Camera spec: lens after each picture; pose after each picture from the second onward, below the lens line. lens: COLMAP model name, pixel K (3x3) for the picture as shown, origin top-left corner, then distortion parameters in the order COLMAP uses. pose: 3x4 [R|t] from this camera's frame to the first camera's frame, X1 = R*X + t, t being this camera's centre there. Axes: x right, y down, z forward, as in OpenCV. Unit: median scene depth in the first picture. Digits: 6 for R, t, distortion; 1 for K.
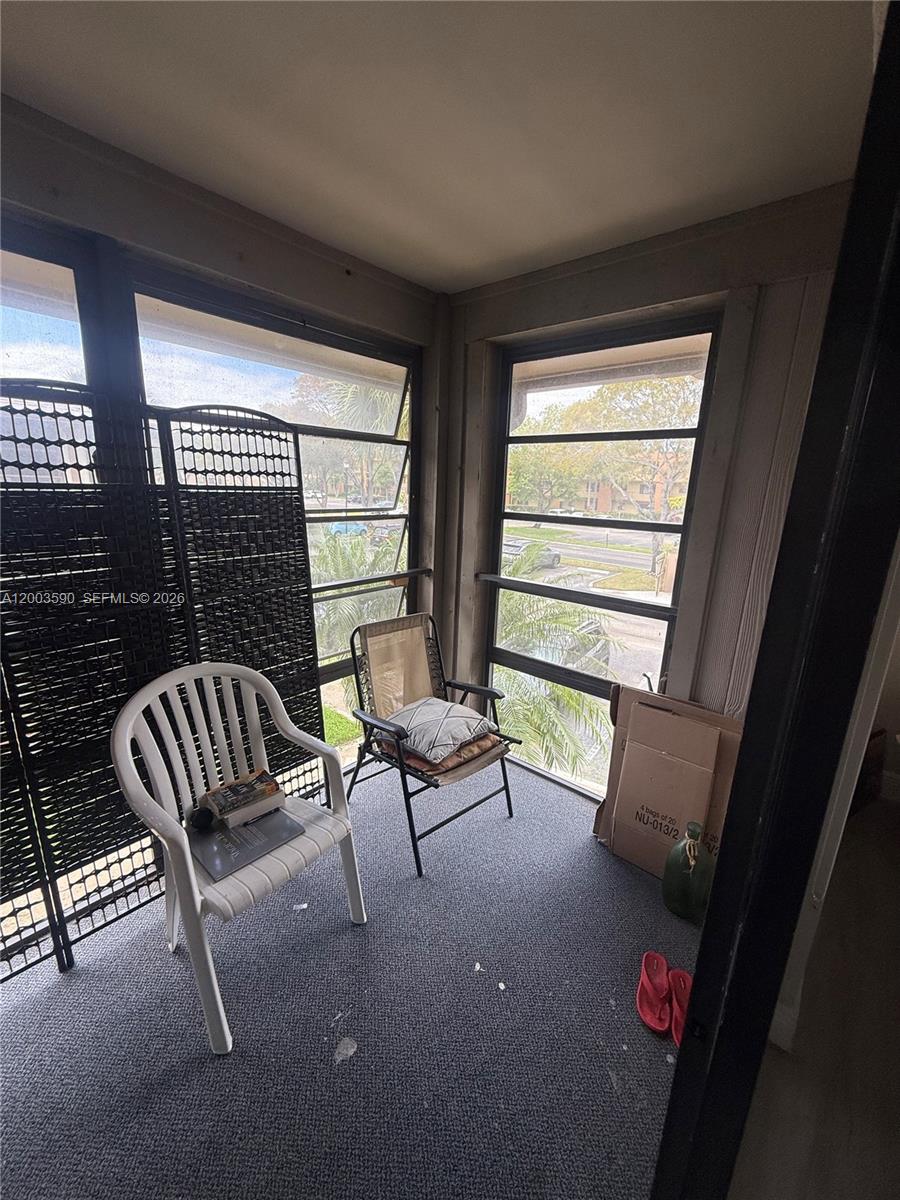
lens RADIAL K [[480.2, 0, 451.1], [0, 480.2, 594.6], [0, 0, 1]] dist [-0.000558, -0.000209]
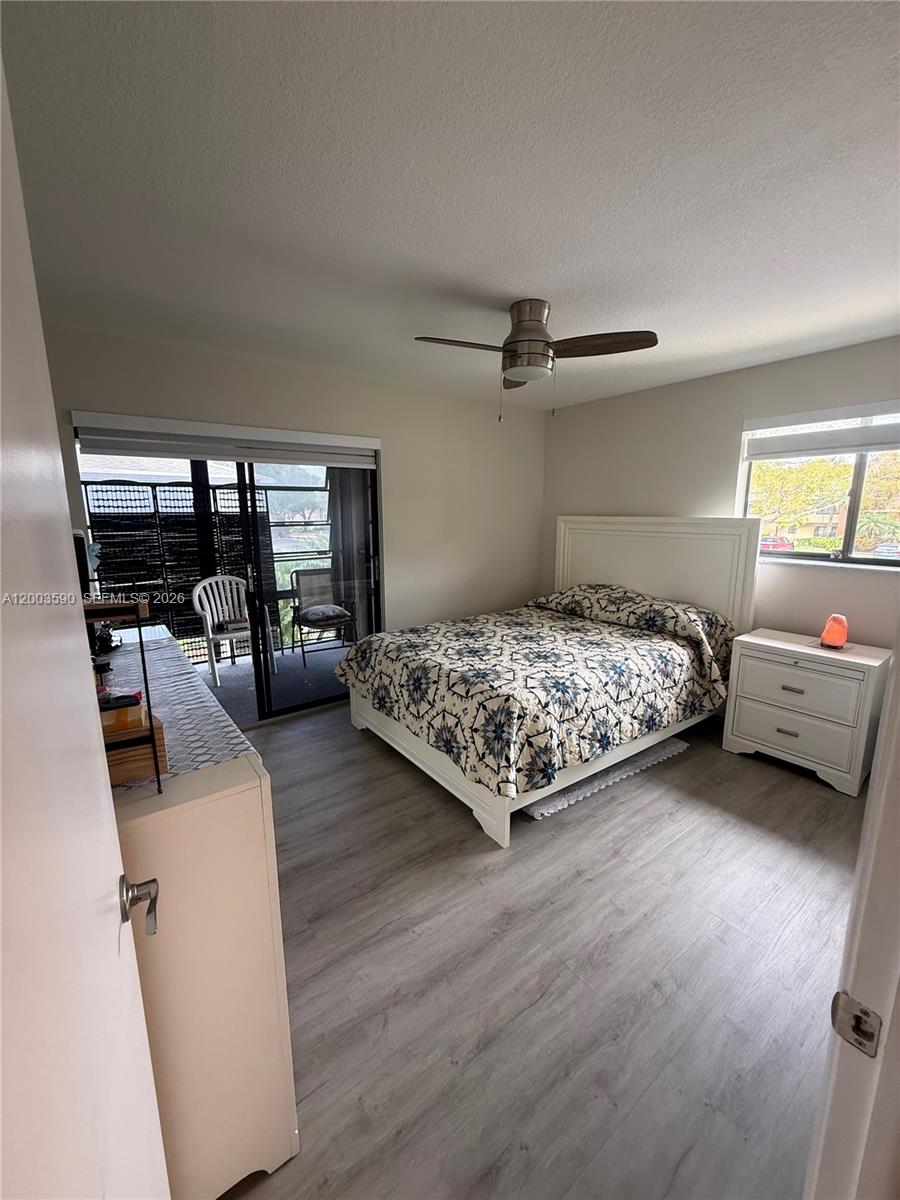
lens RADIAL K [[480.2, 0, 449.5], [0, 480.2, 598.3], [0, 0, 1]] dist [-0.000558, -0.000209]
pose [[0.975083, -0.001547, -0.221836, 1.449051], [-0.011669, 0.998234, -0.058253, 0.450447], [0.221534, 0.059391, 0.973342, -1.493818]]
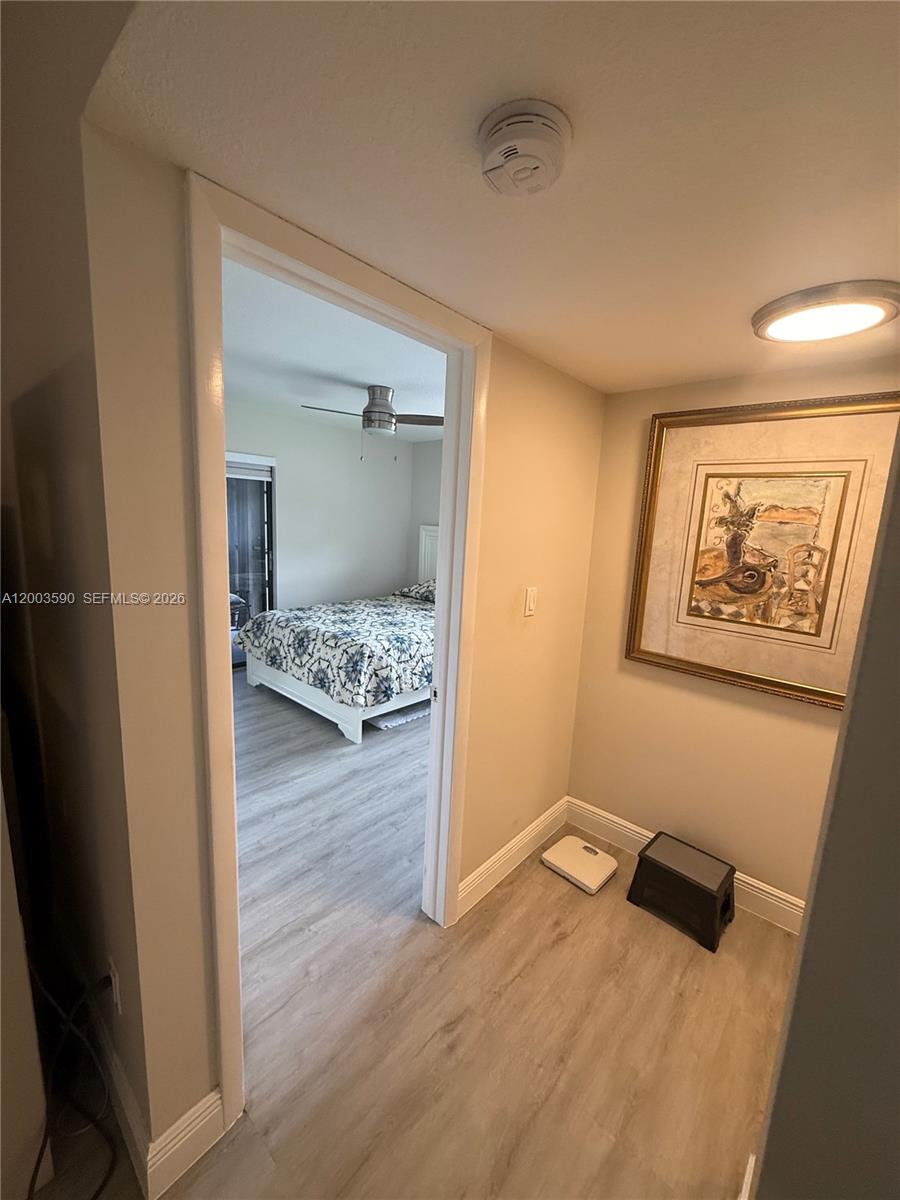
lens RADIAL K [[480.2, 0, 449.1], [0, 480.2, 596.6], [0, 0, 1]] dist [-0.000558, -0.000209]
pose [[0.999872, 0.011524, -0.011113, 2.337911], [-0.012328, 0.997095, -0.075162, 0.961467], [0.010214, 0.075290, 0.997109, -3.905386]]
